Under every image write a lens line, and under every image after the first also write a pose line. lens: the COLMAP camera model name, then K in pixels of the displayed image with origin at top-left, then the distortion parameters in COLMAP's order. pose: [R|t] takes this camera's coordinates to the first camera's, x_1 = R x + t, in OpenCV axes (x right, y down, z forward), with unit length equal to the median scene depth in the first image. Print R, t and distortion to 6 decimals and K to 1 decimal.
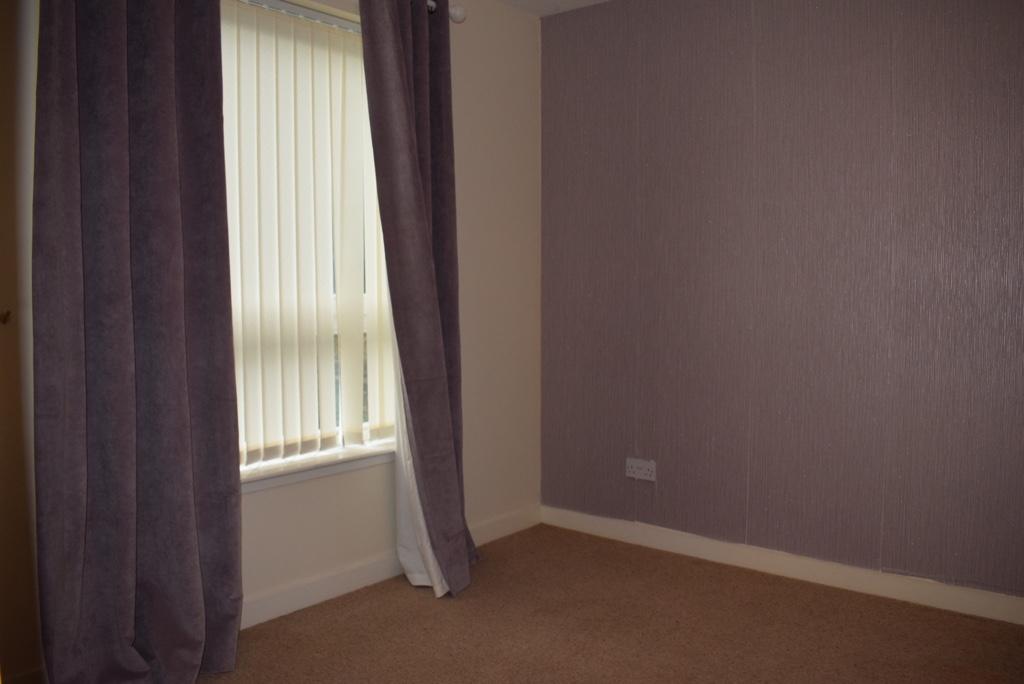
lens RADIAL K [[796.7, 0, 512.0], [0, 796.7, 342.0], [0, 0, 1]] dist [-0.099330, 0.011945]
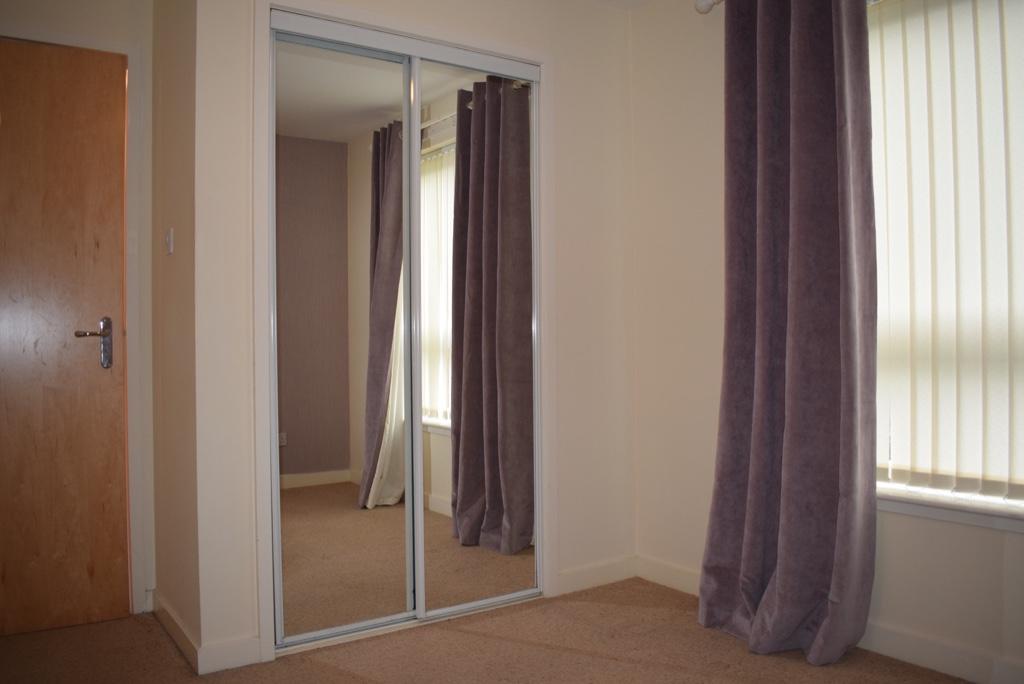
lens RADIAL K [[796.7, 0, 512.0], [0, 796.7, 342.0], [0, 0, 1]] dist [-0.099330, 0.011945]
pose [[-0.197265, 0.022973, -0.980081, 0.656196], [-0.027398, 0.999206, 0.028935, -0.028501], [0.979967, 0.032560, -0.196478, 0.718843]]
